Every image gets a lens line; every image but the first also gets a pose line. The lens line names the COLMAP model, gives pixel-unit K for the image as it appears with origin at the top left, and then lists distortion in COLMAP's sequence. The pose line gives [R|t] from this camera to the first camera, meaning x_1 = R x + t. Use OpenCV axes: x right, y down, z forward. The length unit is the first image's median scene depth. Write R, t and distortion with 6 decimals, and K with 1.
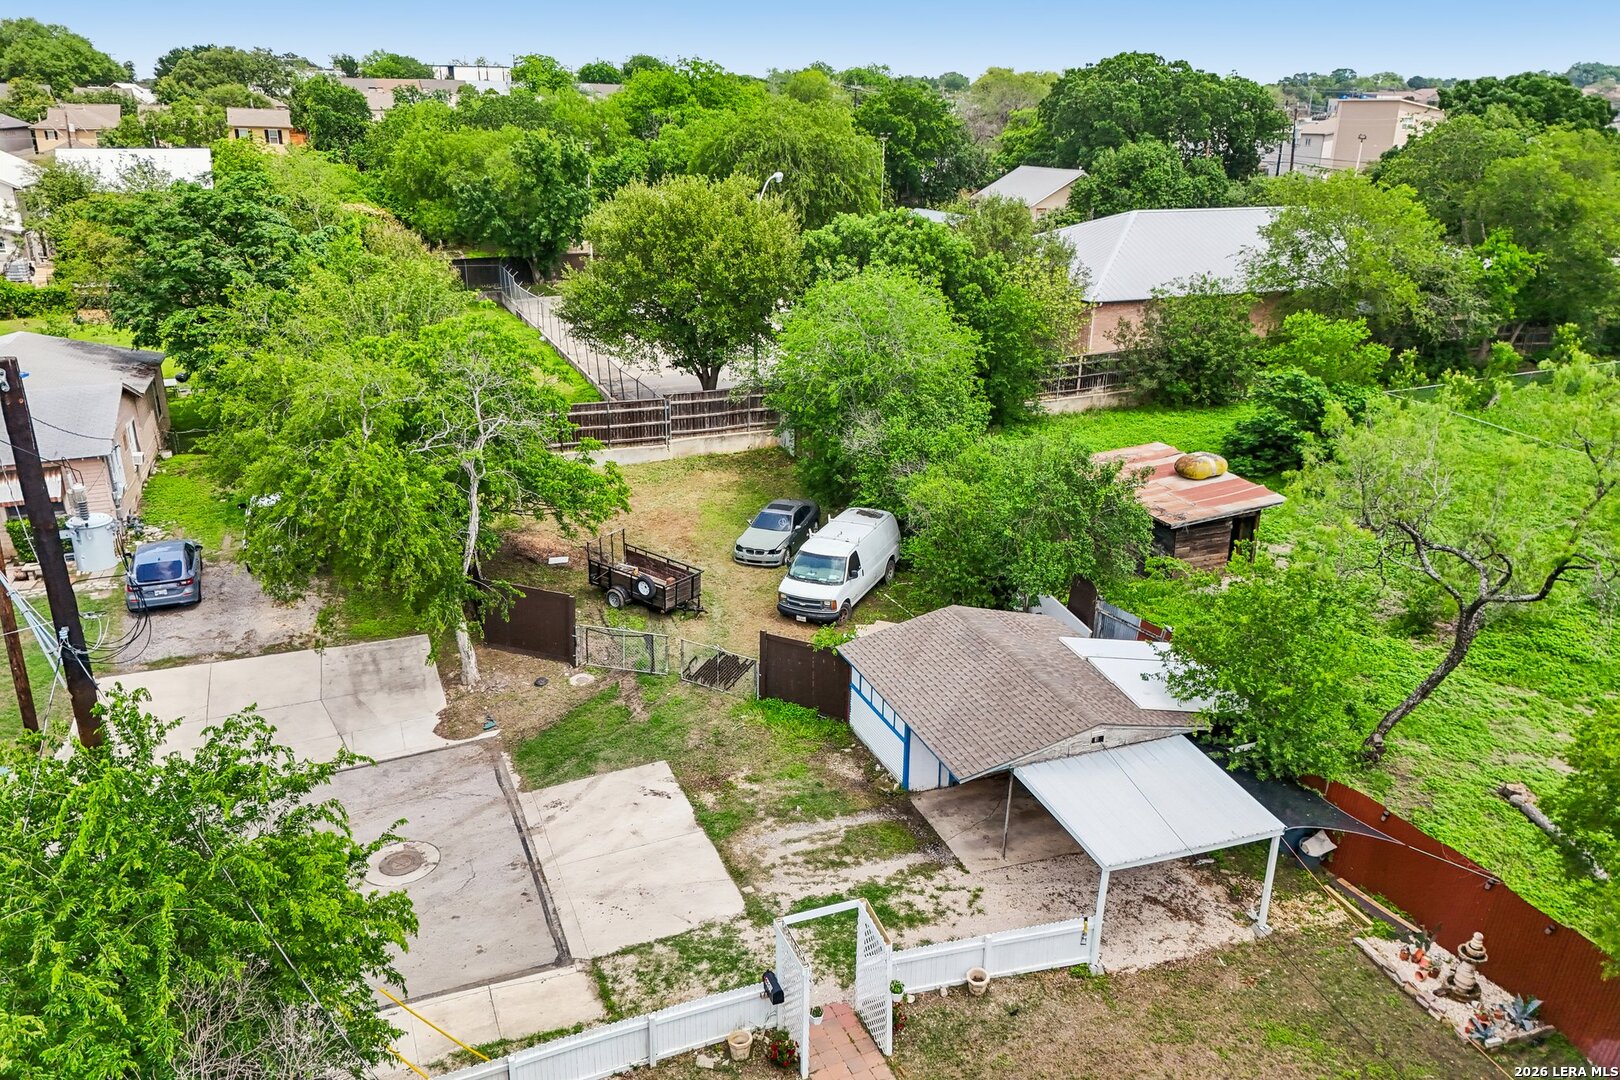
lens RADIAL K [[1199.7, 0, 805.6], [0, 1199.7, 534.6], [0, 0, 1]] dist [0.071281, -0.058987]
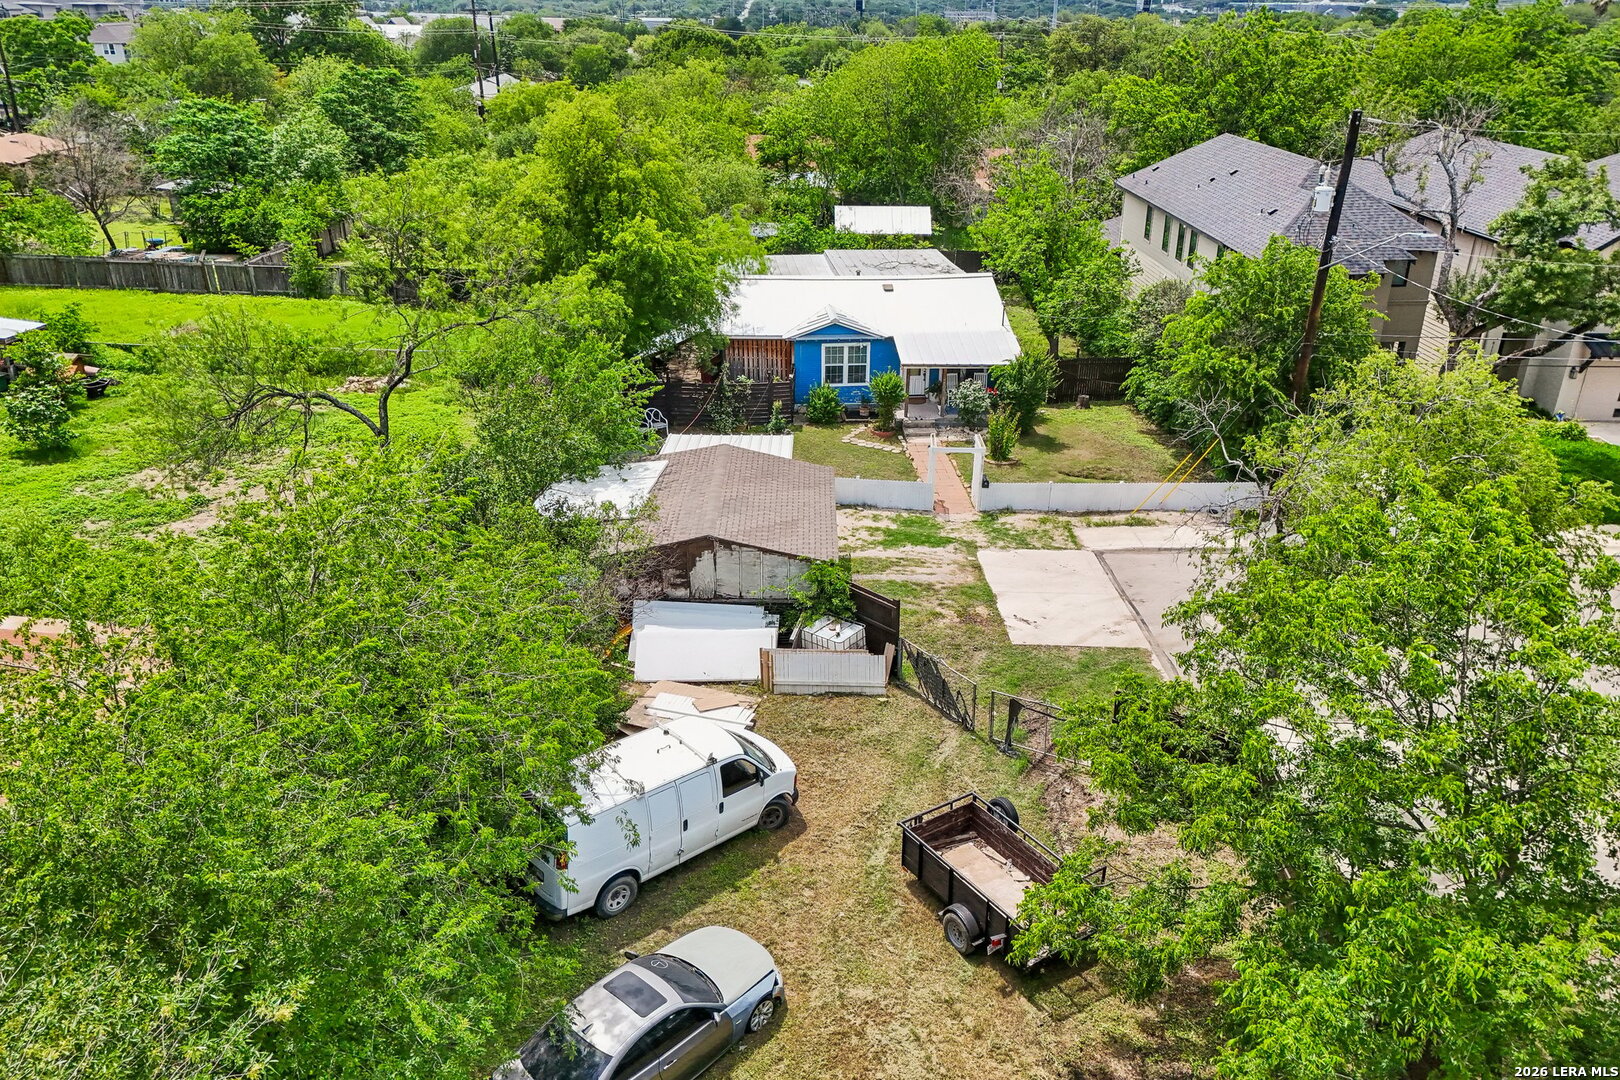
lens RADIAL K [[1199.7, 0, 816.7], [0, 1199.7, 520.3], [0, 0, 1]] dist [0.071281, -0.058987]
pose [[-0.935408, -0.162840, 0.313838, -0.149484], [0.095348, 0.738564, 0.667407, -0.337447], [-0.340470, 0.654222, -0.675332, 0.943373]]
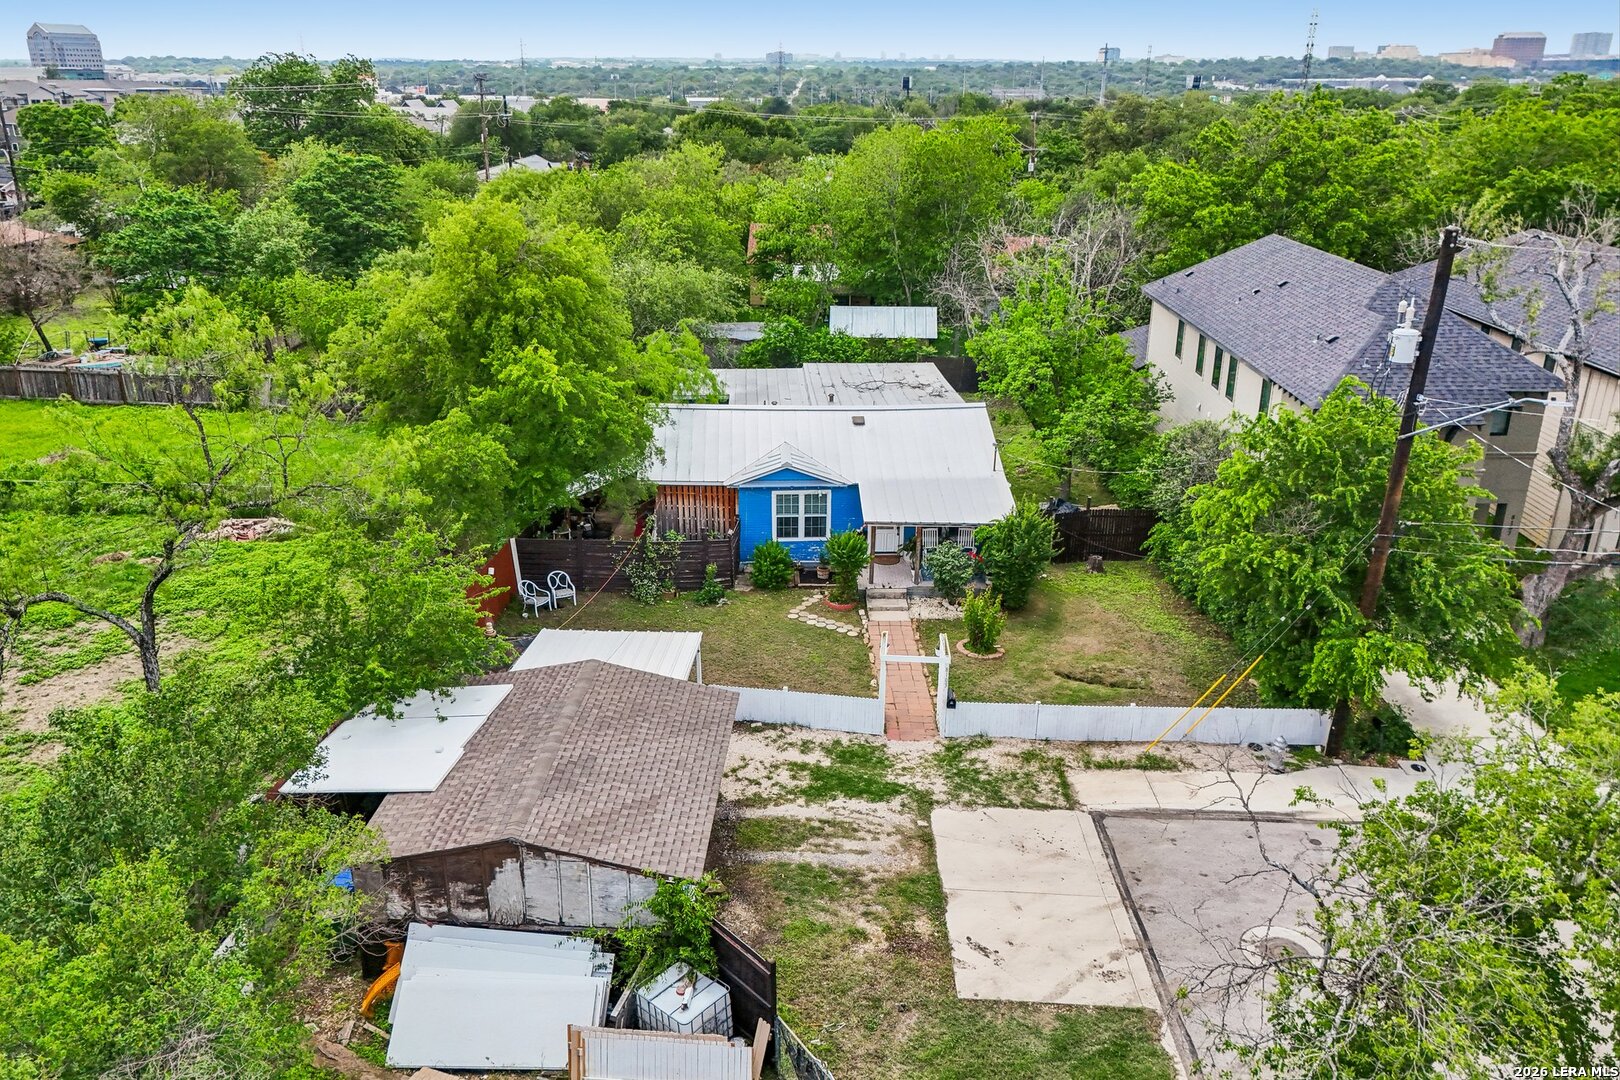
lens RADIAL K [[1199.7, 0, 795.8], [0, 1199.7, 513.7], [0, 0, 1]] dist [0.071281, -0.058987]
pose [[-0.913732, -0.156178, 0.375102, -0.141670], [0.119424, 0.779172, 0.615328, -0.274784], [-0.388370, 0.607042, -0.693303, 0.759500]]
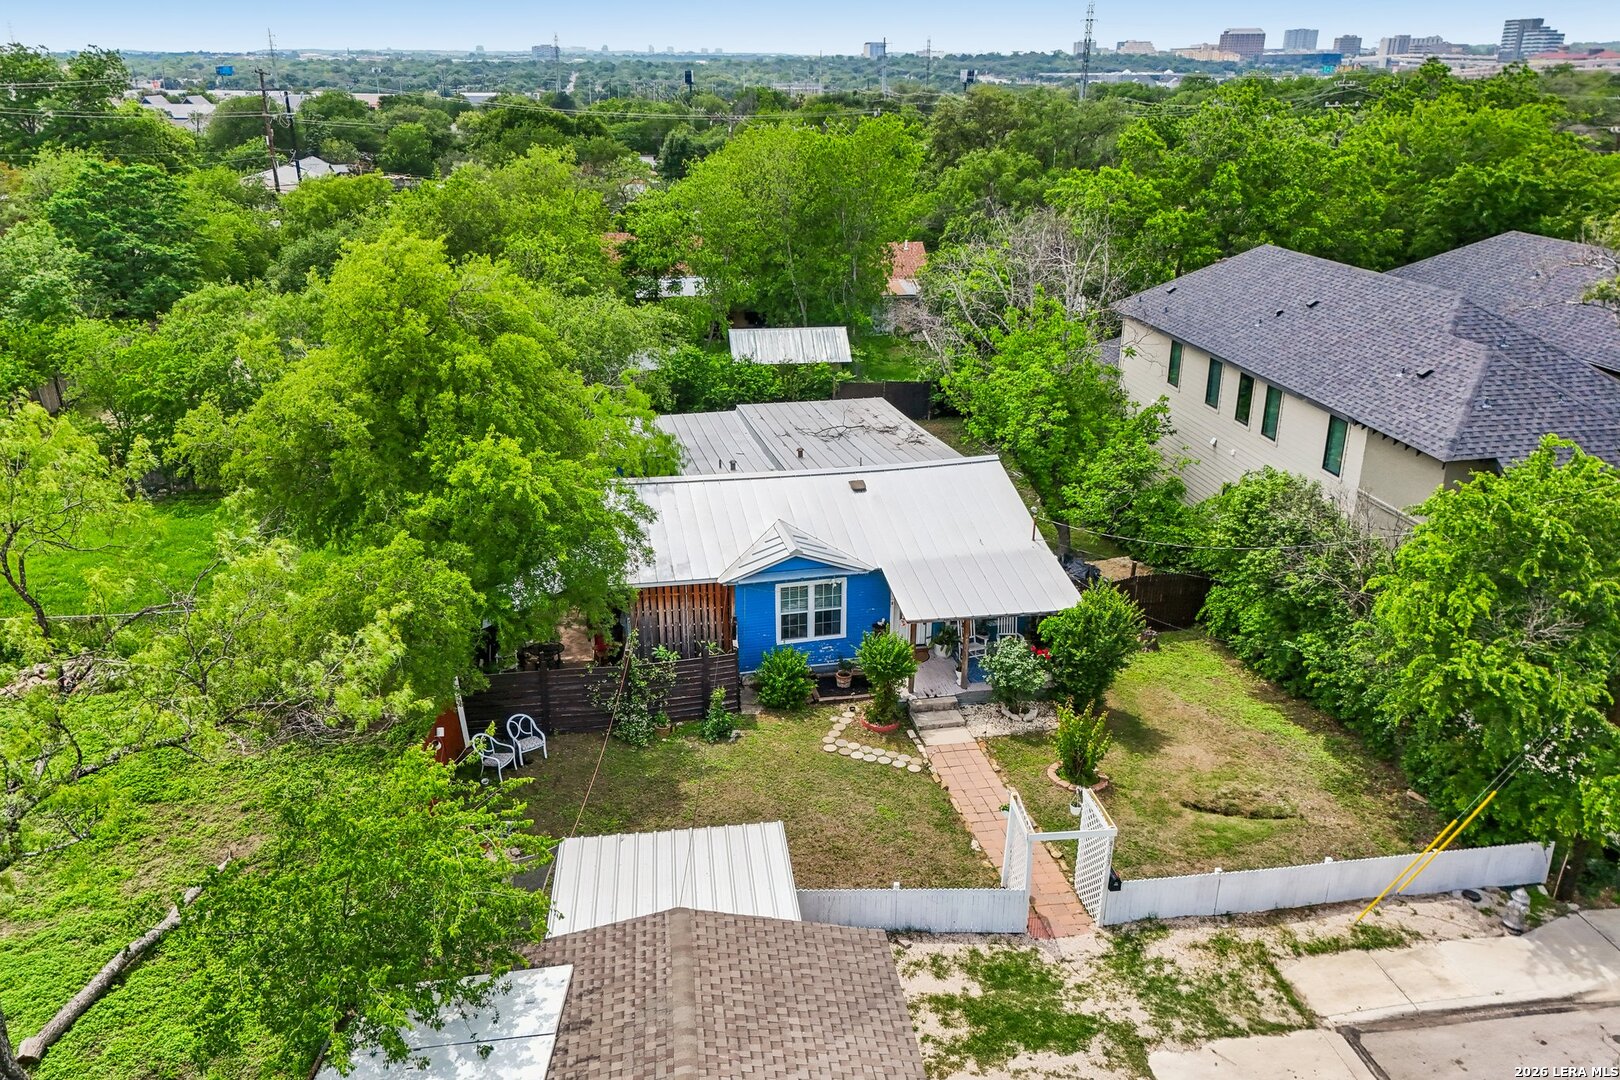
lens RADIAL K [[1199.7, 0, 794.8], [0, 1199.7, 514.0], [0, 0, 1]] dist [0.071281, -0.058987]
pose [[-0.971171, -0.096744, 0.217872, 0.017402], [0.065597, 0.770210, 0.634408, -0.237878], [-0.229182, 0.630411, -0.741659, 0.661751]]
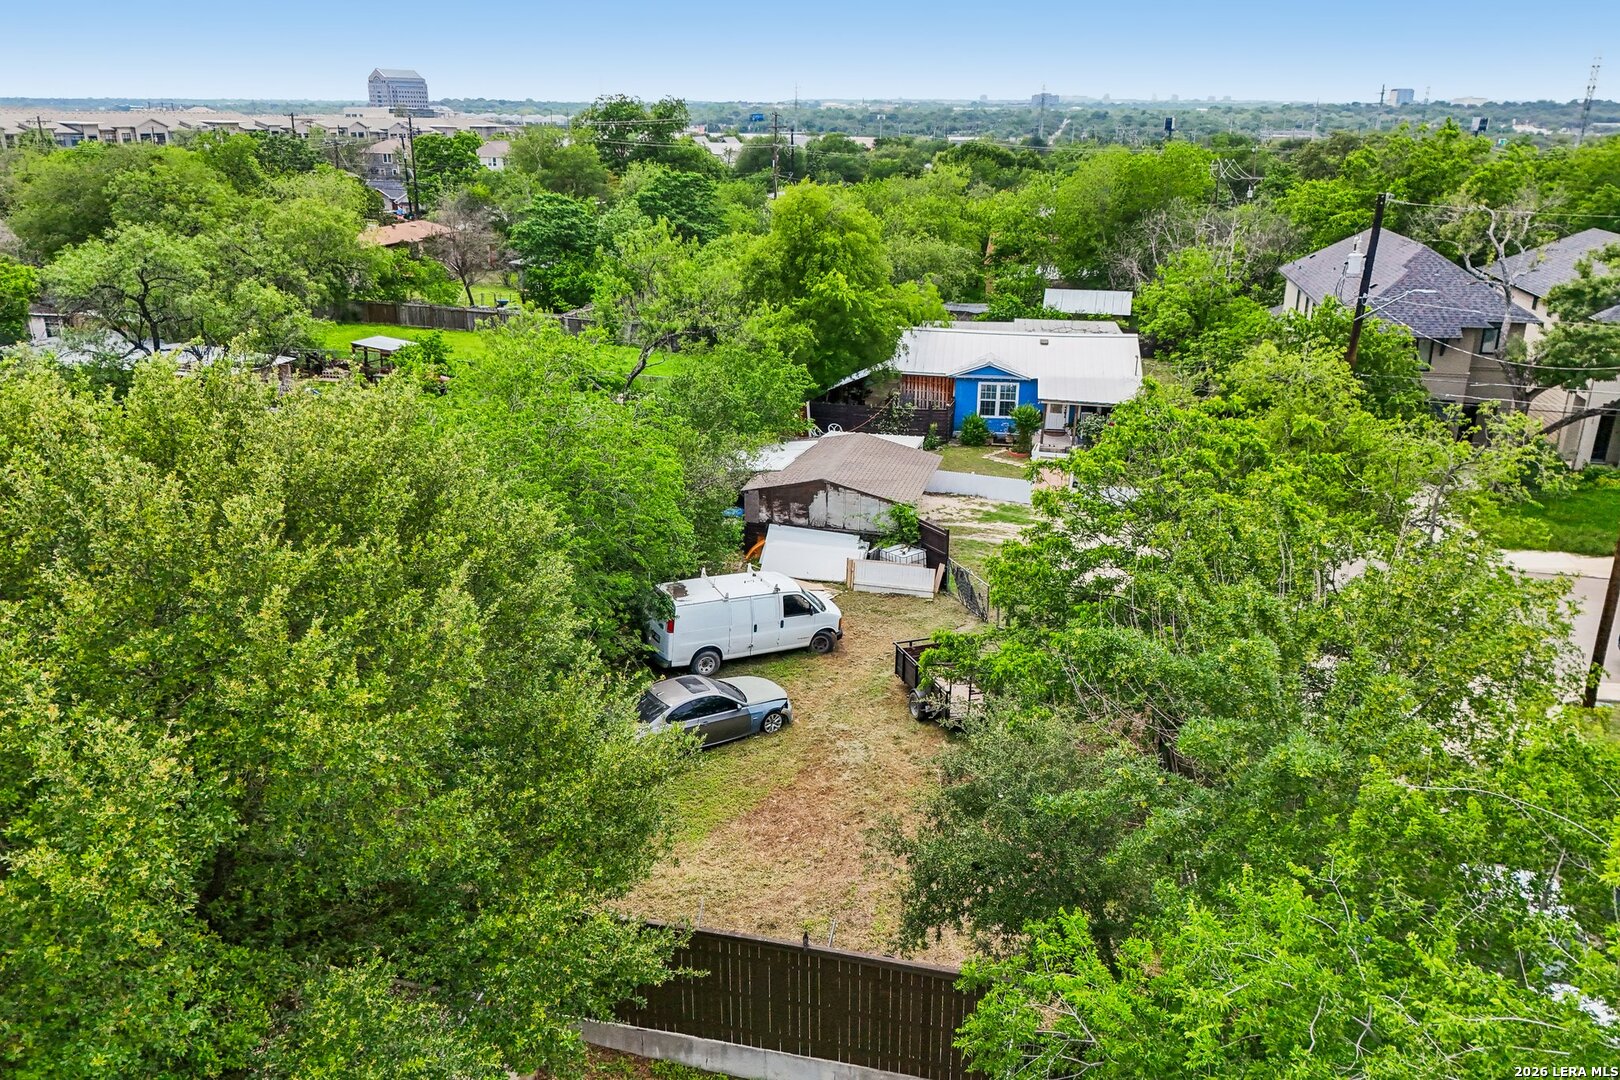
lens RADIAL K [[1199.7, 0, 821.8], [0, 1199.7, 530.5], [0, 0, 1]] dist [0.071281, -0.058987]
pose [[-0.823218, -0.207372, 0.528498, -0.344320], [0.168513, 0.799698, 0.576270, -0.385271], [-0.542140, 0.563454, -0.623380, 1.091193]]
